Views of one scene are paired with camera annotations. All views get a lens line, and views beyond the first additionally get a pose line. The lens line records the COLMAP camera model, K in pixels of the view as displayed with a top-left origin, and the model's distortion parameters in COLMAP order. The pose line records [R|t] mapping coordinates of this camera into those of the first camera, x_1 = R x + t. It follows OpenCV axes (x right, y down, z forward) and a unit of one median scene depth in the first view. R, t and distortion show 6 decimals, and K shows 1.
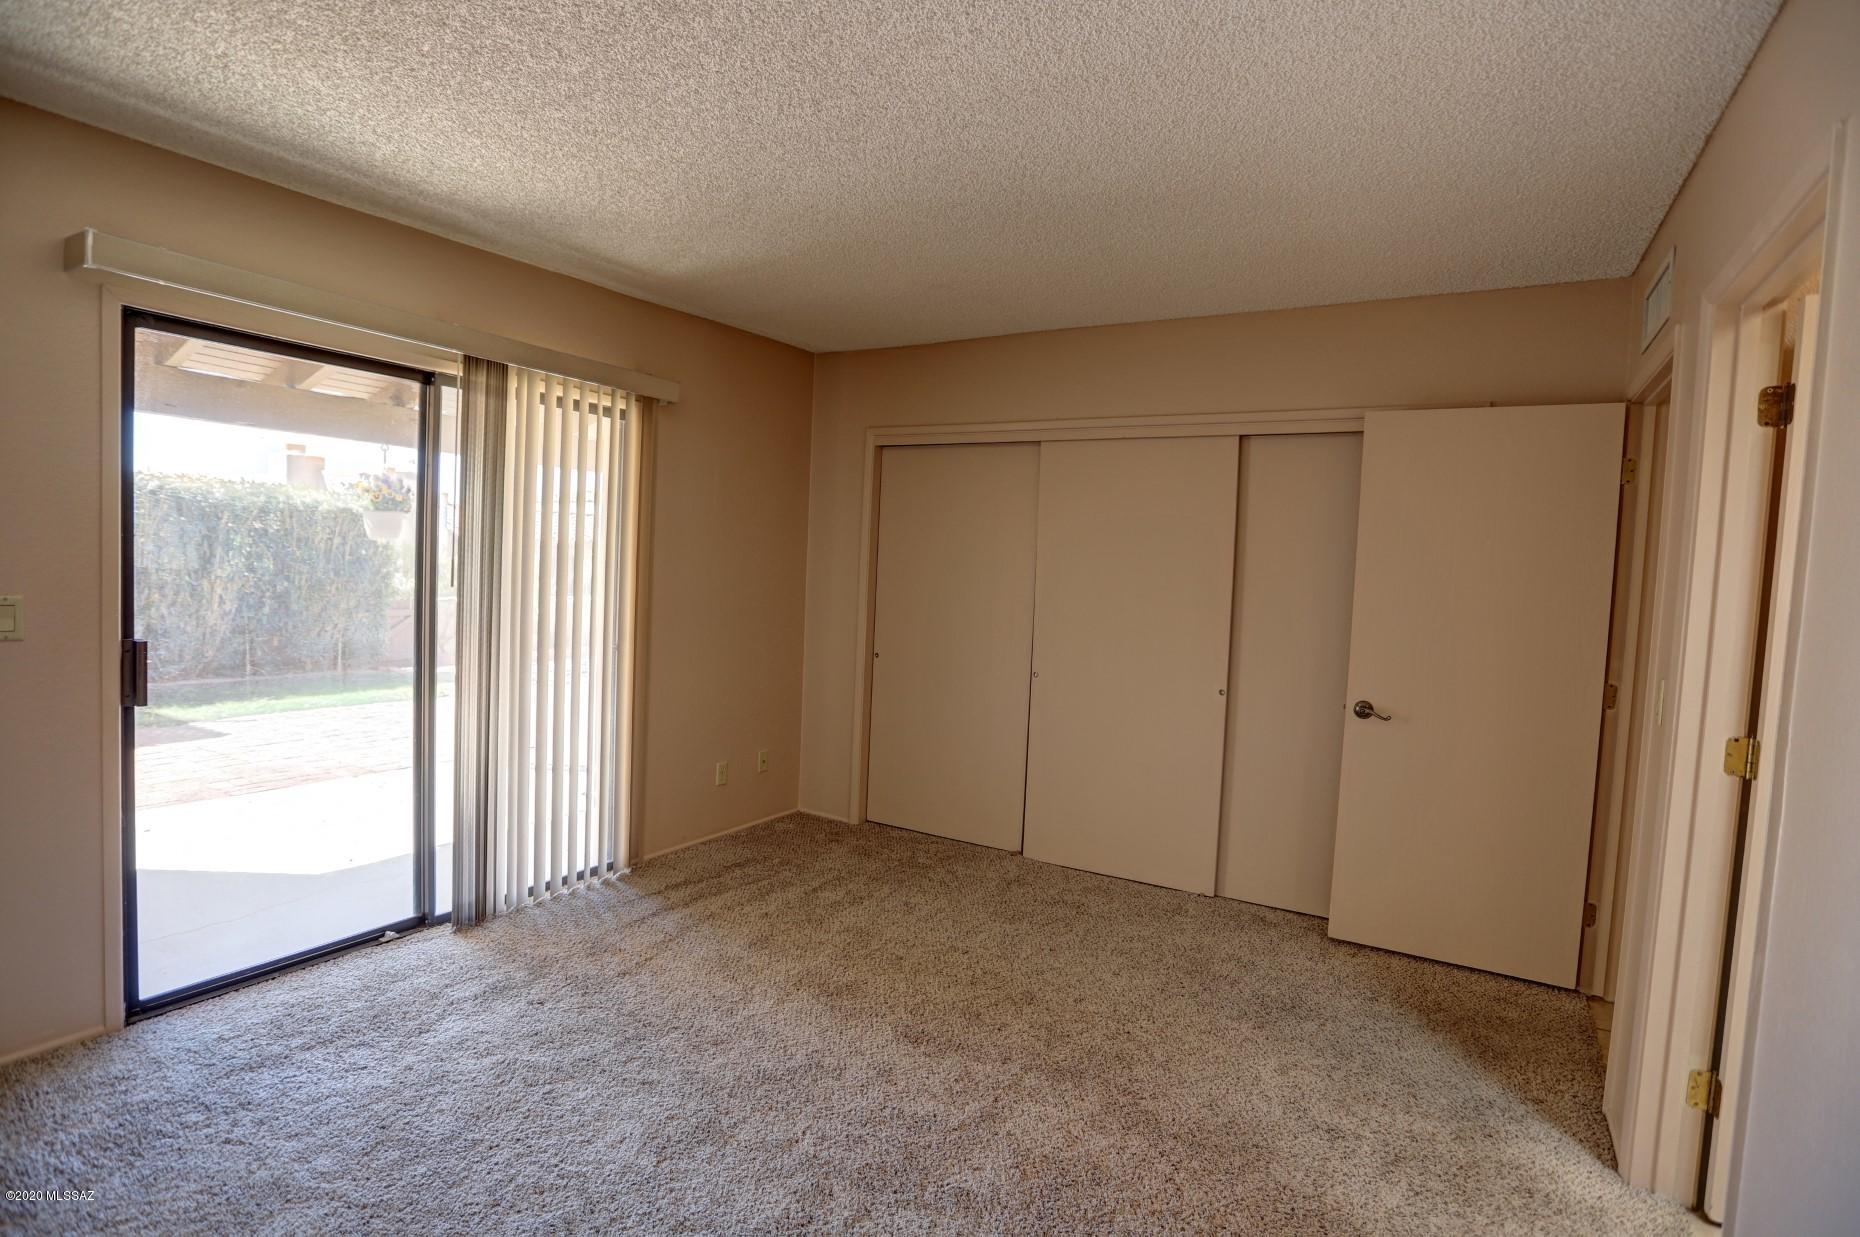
lens RADIAL K [[905.6, 0, 923.0], [0, 905.6, 613.5], [0, 0, 1]] dist [-0.072395, 0.029953]
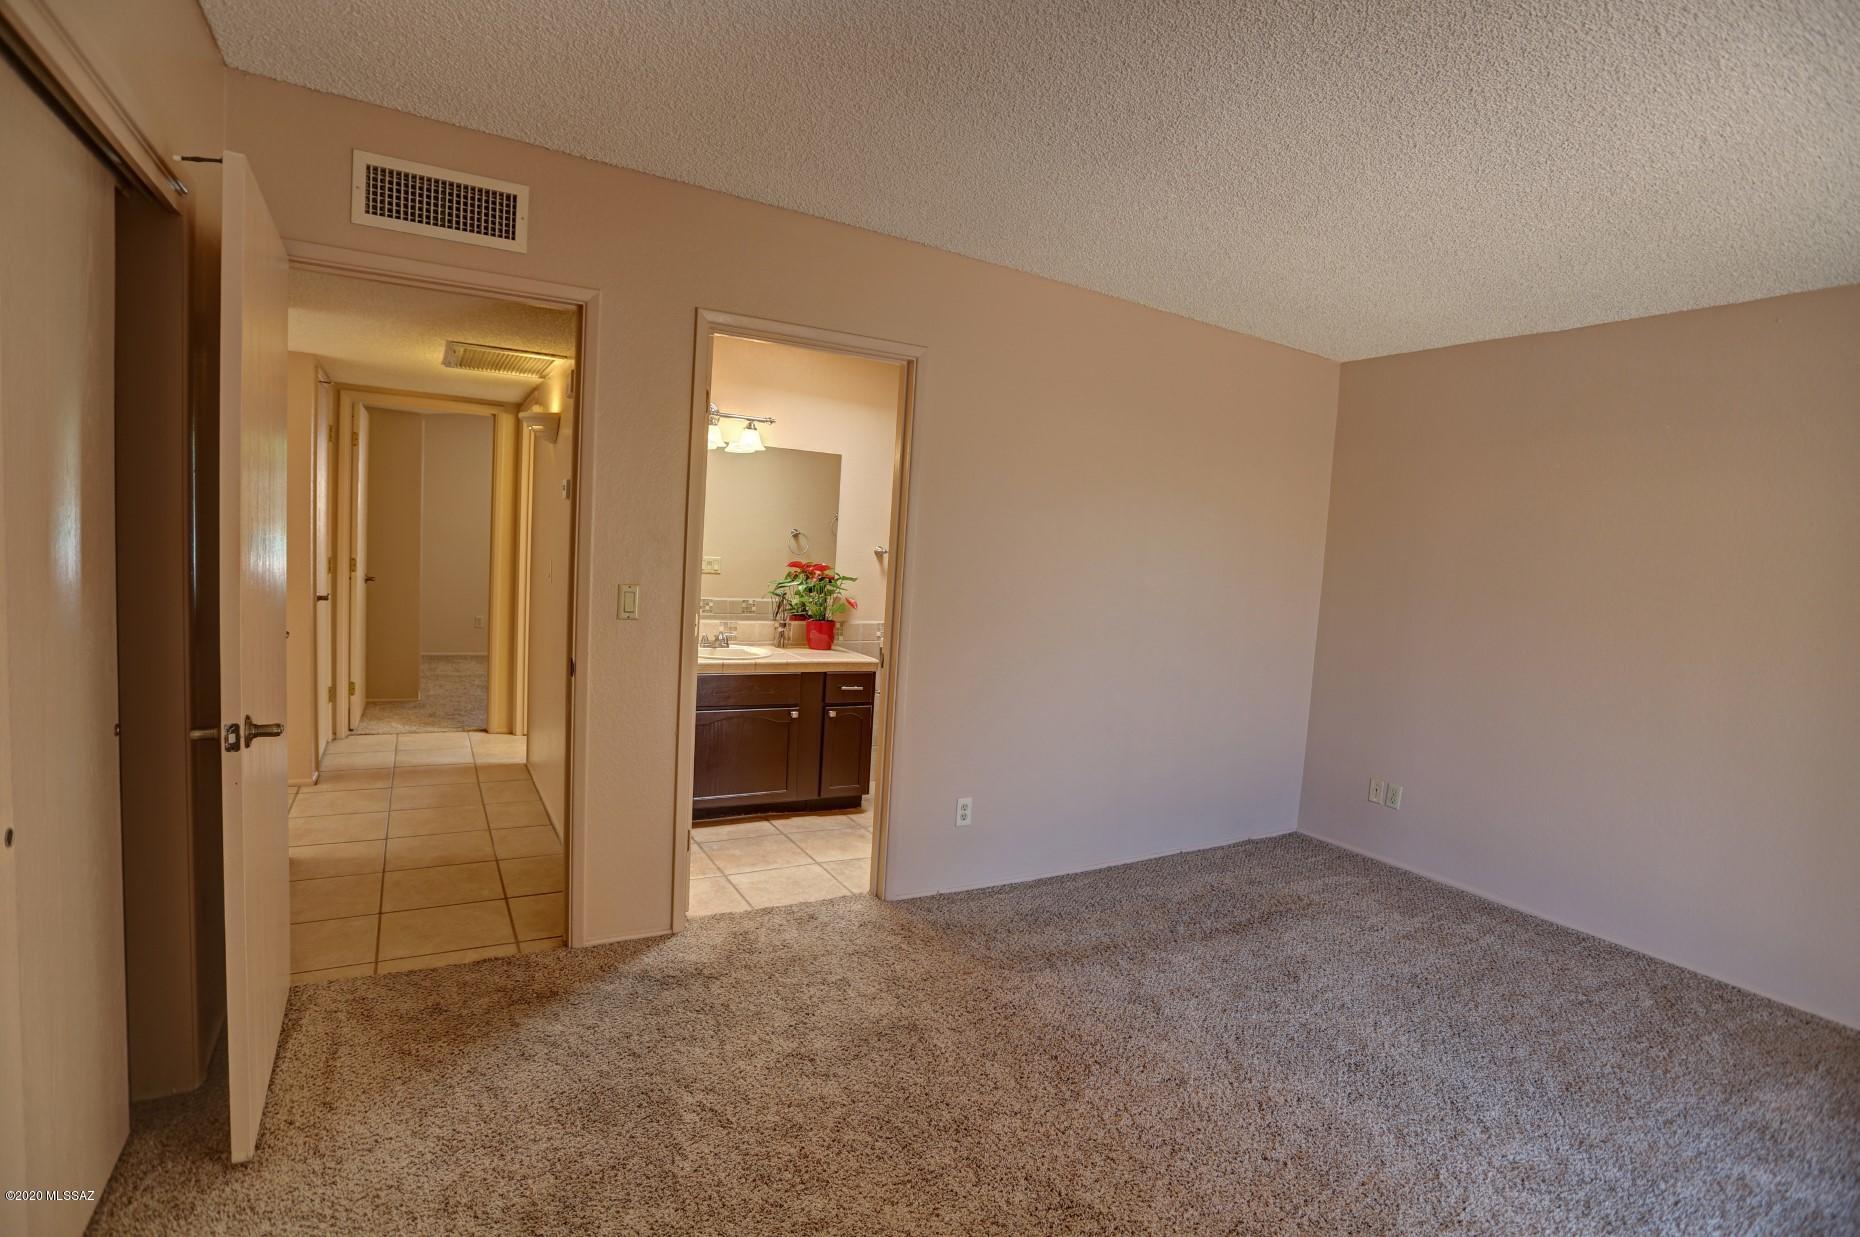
lens RADIAL K [[913.2, 0, 923.5], [0, 913.2, 612.7], [0, 0, 1]] dist [-0.076851, 0.037736]
pose [[-0.869328, -0.136146, 0.475114, -0.110302], [-0.074099, 0.986348, 0.147062, -0.072767], [-0.488650, 0.092640, -0.867548, 1.256420]]
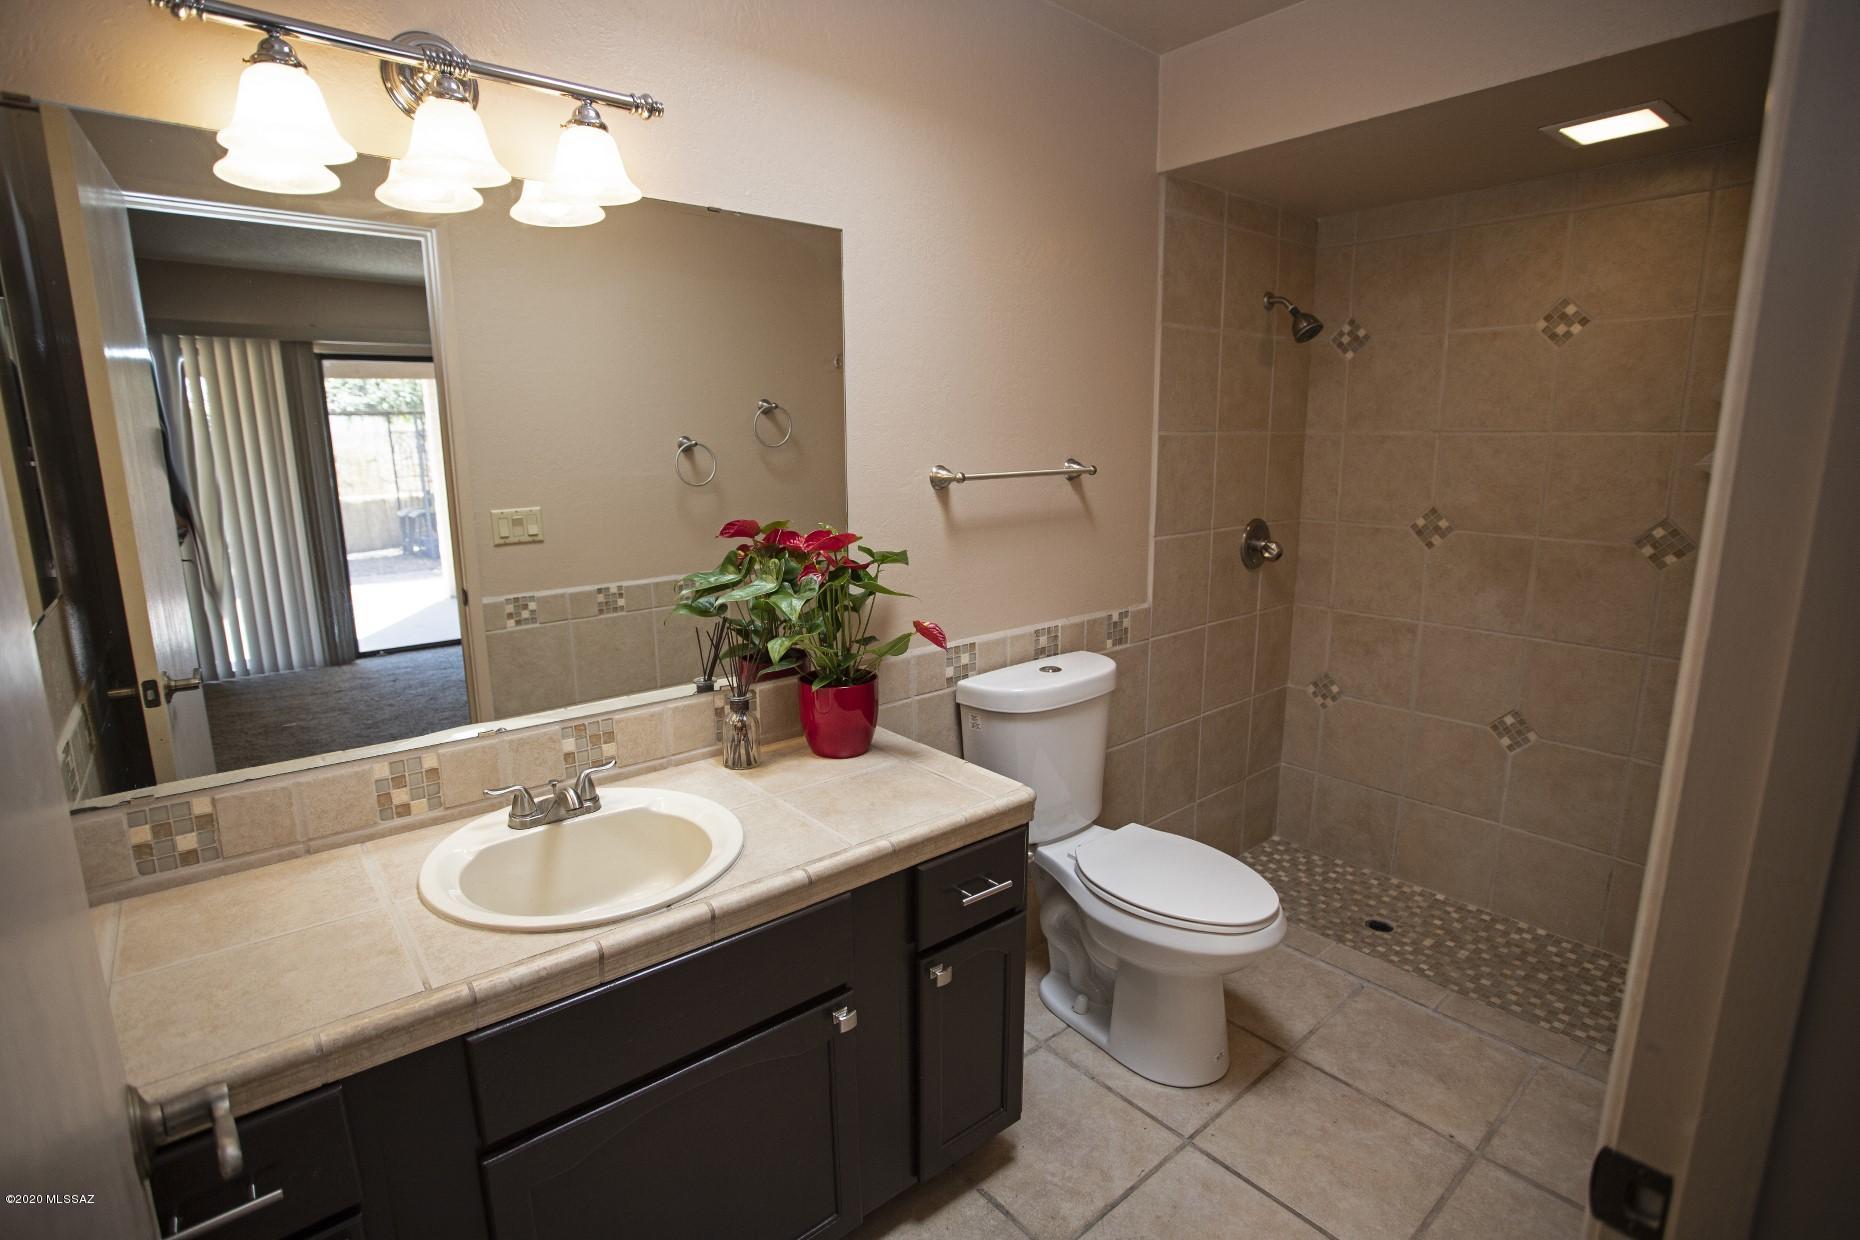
lens RADIAL K [[907.4, 0, 923.0], [0, 907.4, 618.5], [0, 0, 1]] dist [-0.079743, 0.039211]
pose [[-0.946985, -0.100706, 0.305085, 0.505394], [-0.018445, 0.965079, 0.261309, -0.012954], [-0.320747, 0.241828, -0.915773, 0.554655]]
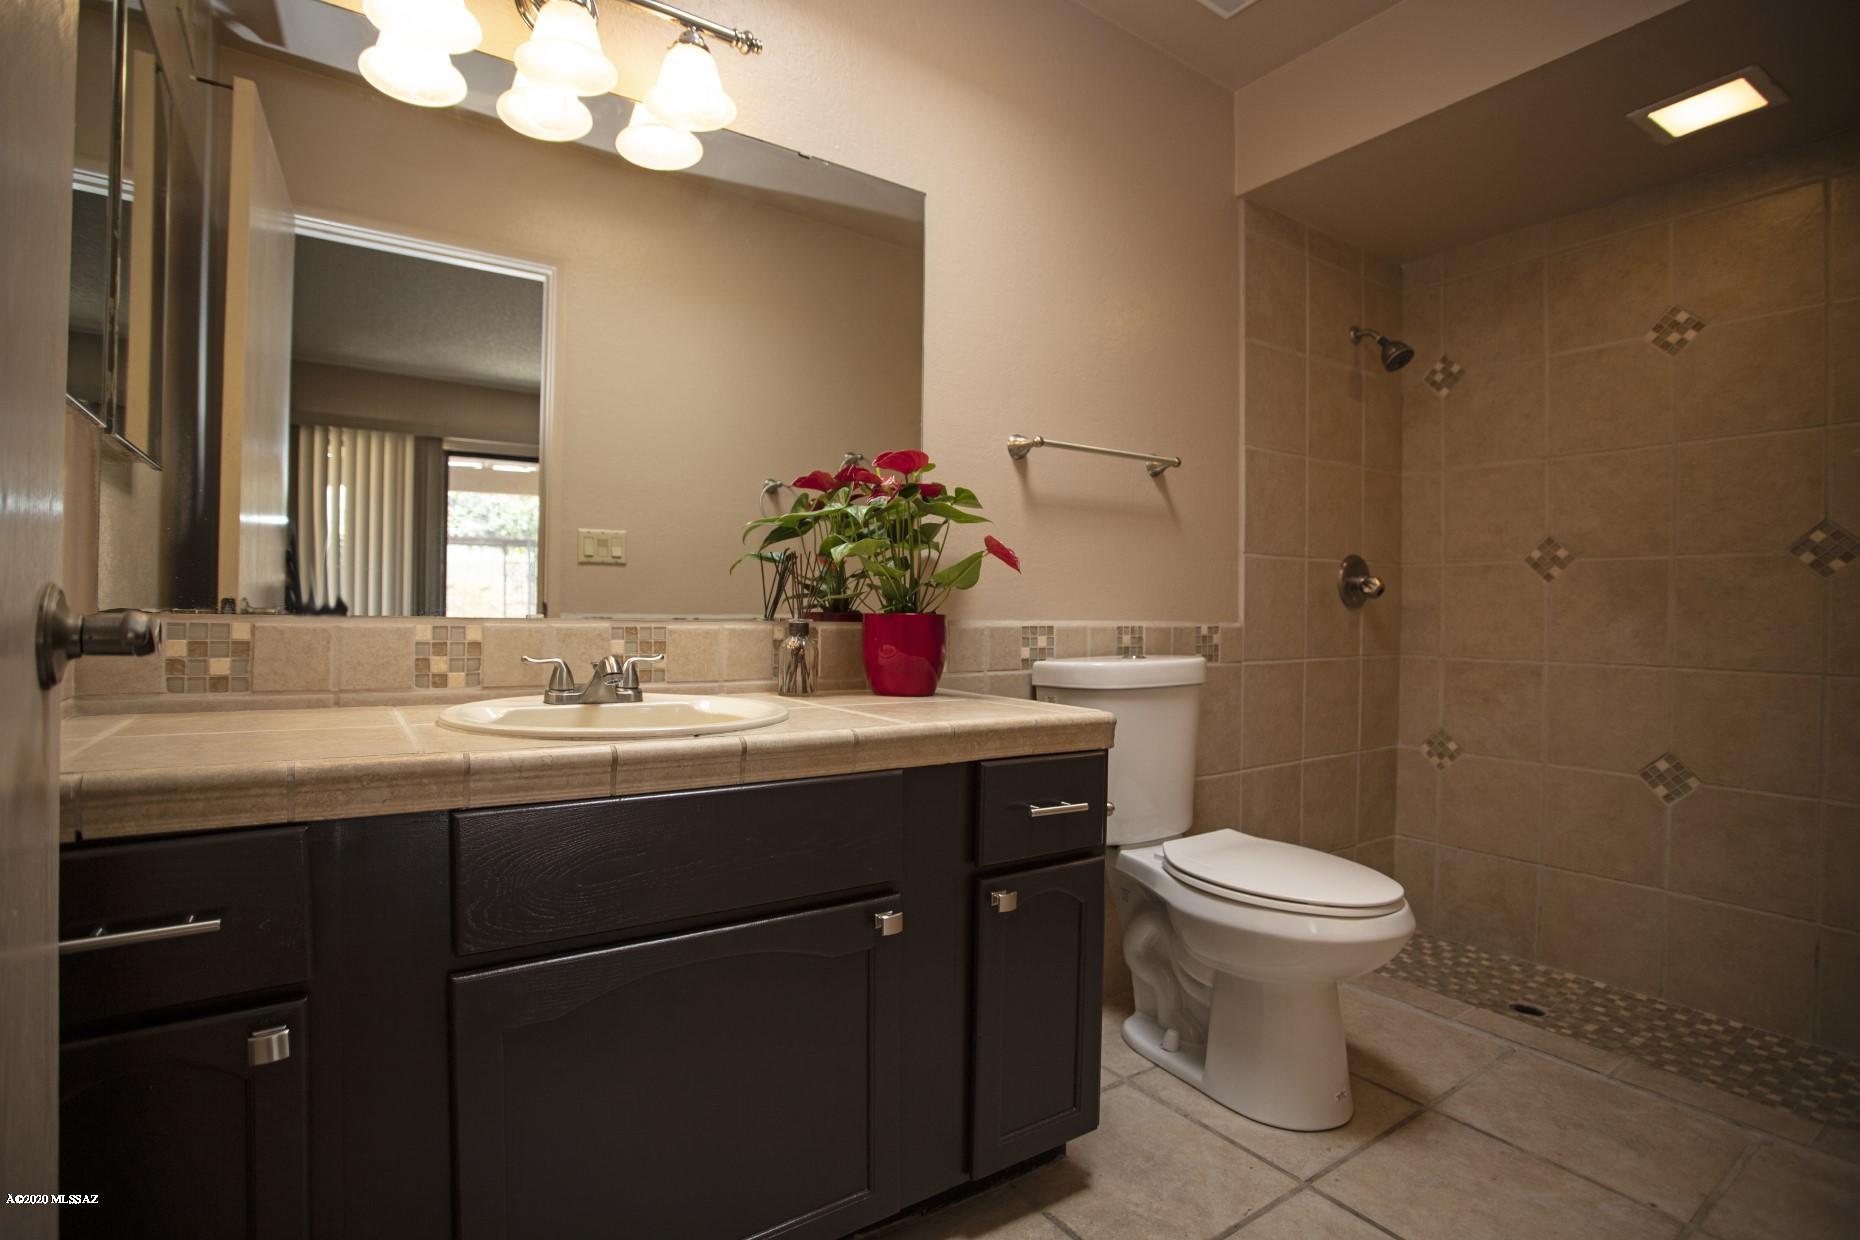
lens RADIAL K [[905.6, 0, 923.0], [0, 905.6, 615.0], [0, 0, 1]] dist [-0.072395, 0.029953]
pose [[-0.910230, -0.058535, 0.409944, 0.495625], [-0.031960, 0.996937, 0.071387, 0.127535], [-0.412867, 0.051877, -0.909313, 0.544796]]
